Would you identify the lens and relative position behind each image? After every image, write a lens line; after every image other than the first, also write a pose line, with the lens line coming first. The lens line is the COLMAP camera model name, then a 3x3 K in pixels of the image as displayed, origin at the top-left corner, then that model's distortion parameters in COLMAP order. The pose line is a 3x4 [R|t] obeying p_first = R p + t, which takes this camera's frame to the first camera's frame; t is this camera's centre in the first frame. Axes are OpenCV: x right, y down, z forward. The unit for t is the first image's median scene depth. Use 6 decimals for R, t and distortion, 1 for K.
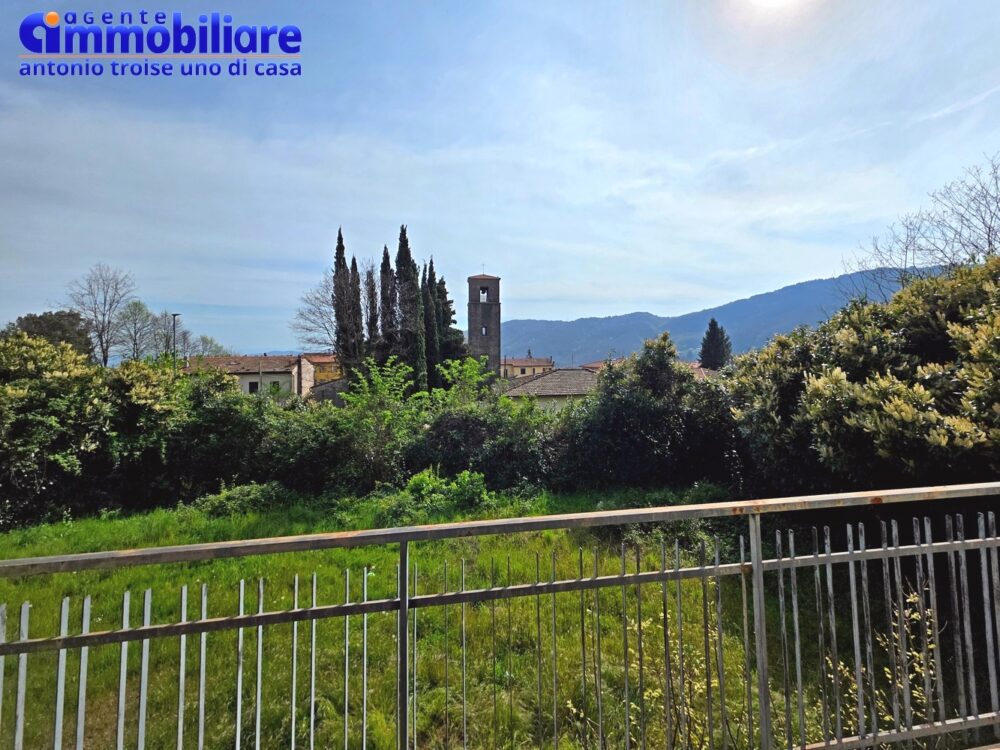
lens RADIAL K [[422.0, 0, 560.8], [0, 422.0, 333.7], [0, 0, 1]] dist [0.006451, -0.000608]
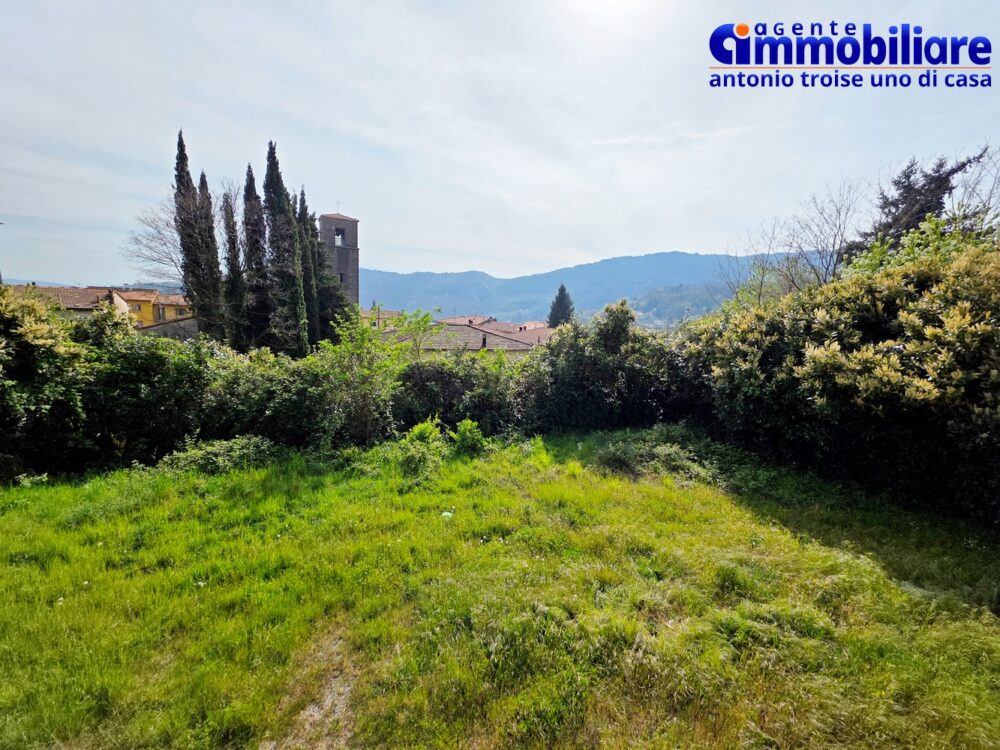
lens RADIAL K [[397.0, 0, 509.8], [0, 397.0, 376.5], [0, 0, 1]] dist [0.003488, 0.001149]
pose [[0.953670, 0.013258, 0.300562, -0.154218], [-0.076639, 0.976776, 0.200088, 0.004436], [-0.290929, -0.213853, 0.932538, 0.026246]]
